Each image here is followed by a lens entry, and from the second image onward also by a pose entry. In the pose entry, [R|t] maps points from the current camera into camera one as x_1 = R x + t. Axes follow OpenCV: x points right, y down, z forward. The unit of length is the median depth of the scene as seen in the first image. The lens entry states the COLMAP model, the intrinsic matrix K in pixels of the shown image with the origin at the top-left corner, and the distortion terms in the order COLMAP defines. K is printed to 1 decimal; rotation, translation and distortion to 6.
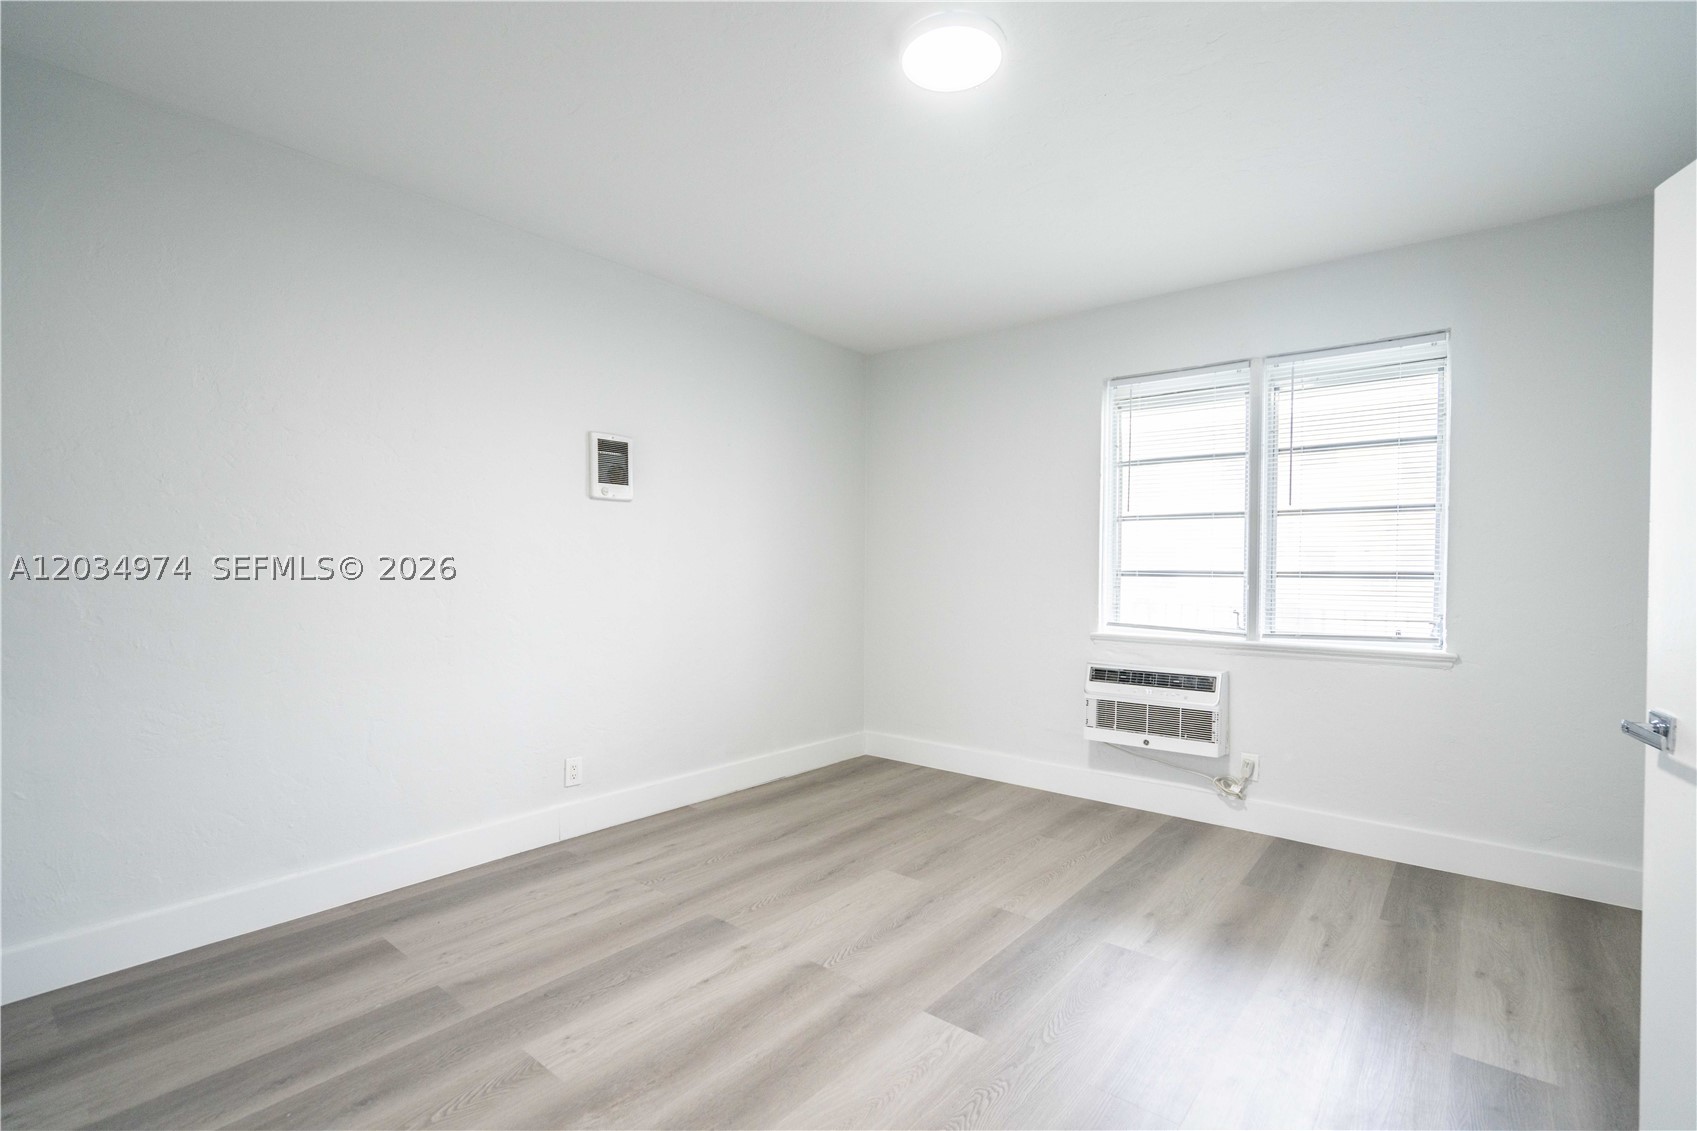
lens RADIAL K [[786.0, 0, 892.2], [0, 786.0, 580.6], [0, 0, 1]] dist [0.001022, 0.000328]
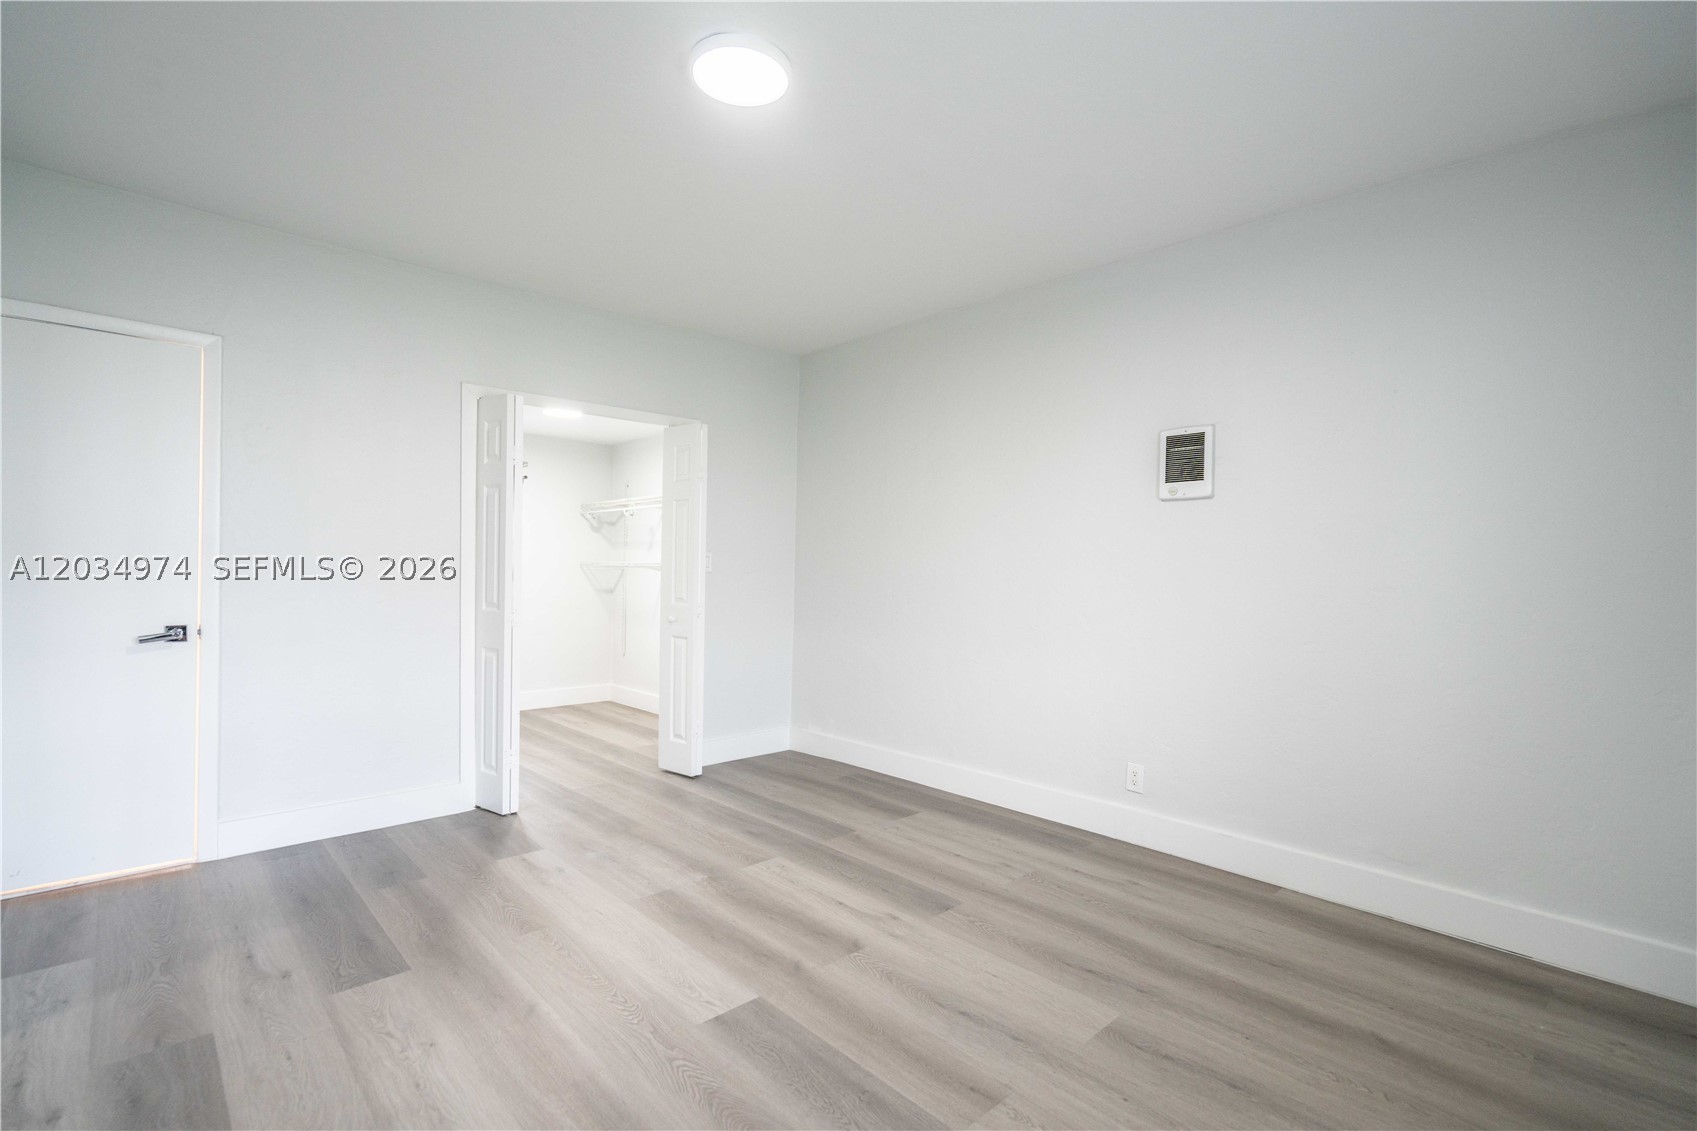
lens RADIAL K [[801.7, 0, 831.3], [0, 801.7, 579.3], [0, 0, 1]] dist [-0.004568, 0.000006]
pose [[-0.196780, 0.002304, -0.980445, 0.639009], [-0.034140, 0.999375, 0.009201, -0.003938], [0.979853, 0.035283, -0.196579, 0.784968]]
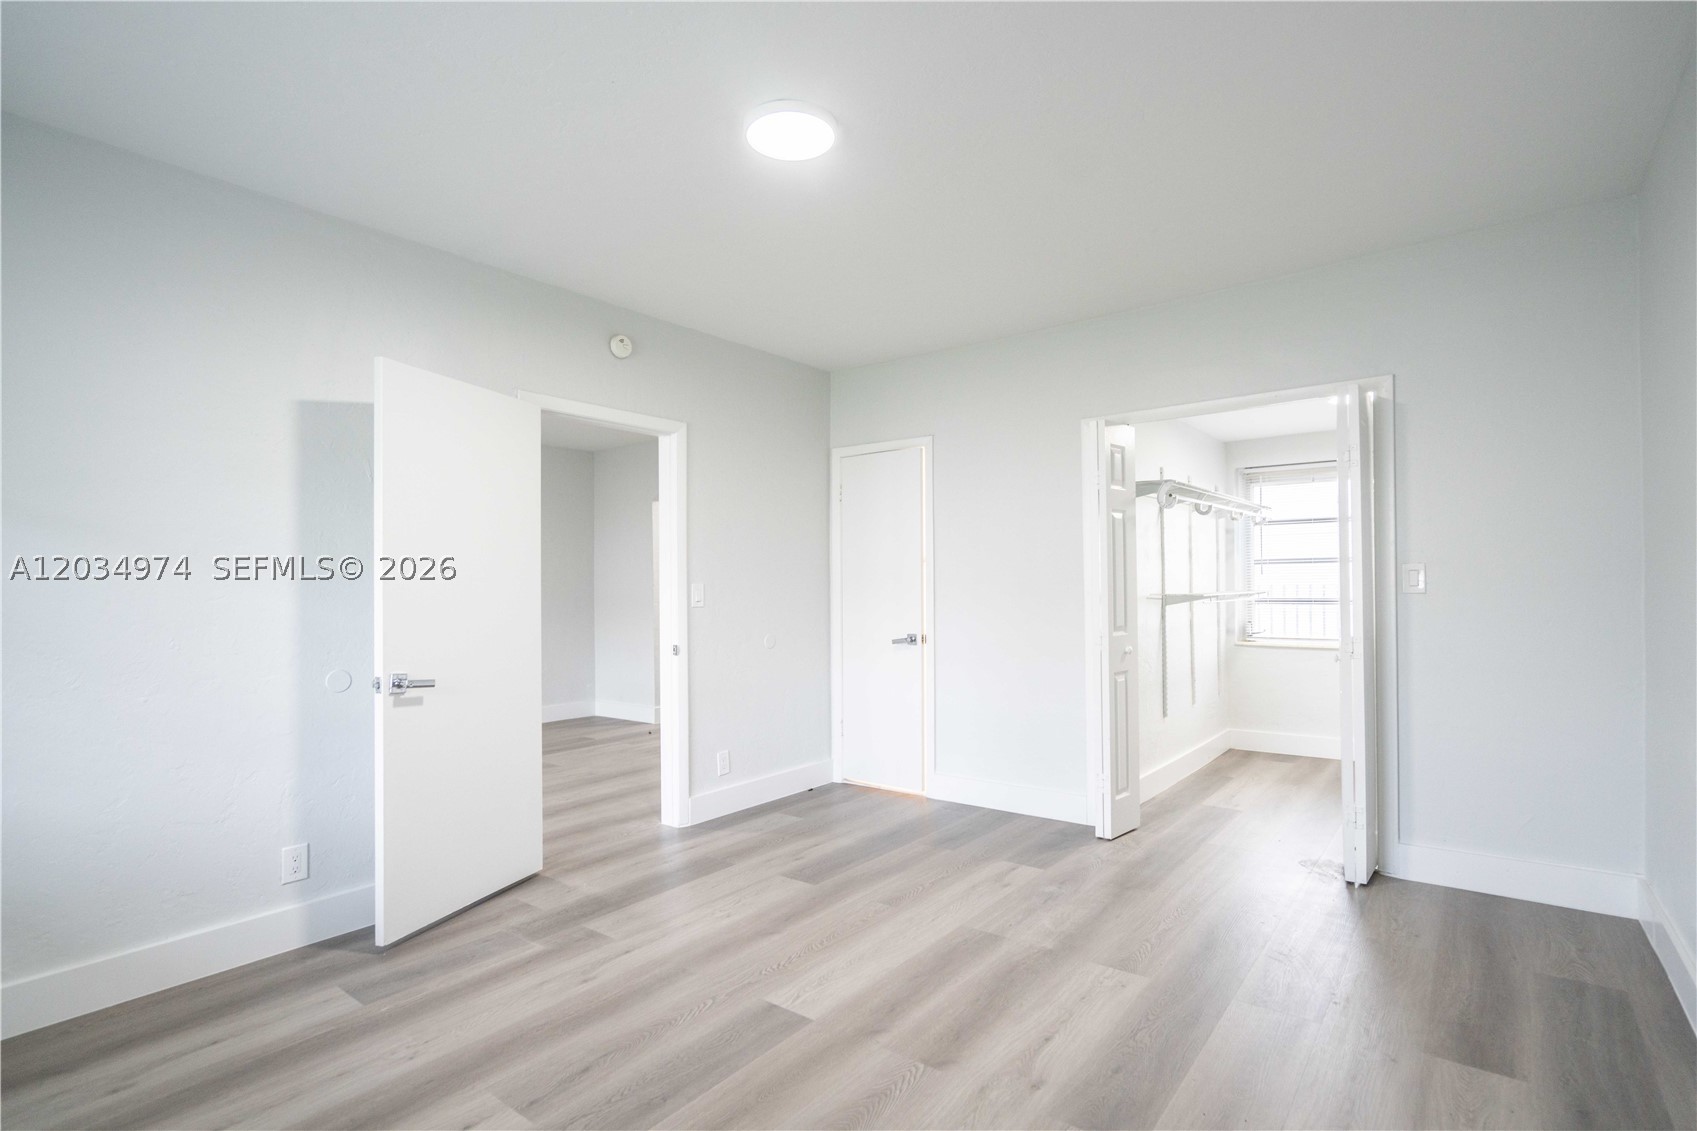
lens RADIAL K [[801.7, 0, 831.3], [0, 801.7, 579.3], [0, 0, 1]] dist [-0.004568, 0.000006]
pose [[-0.998676, 0.005839, 0.051109, -0.024351], [0.006160, 0.999962, 0.006126, -0.020251], [-0.051072, 0.006433, -0.998674, 1.252480]]
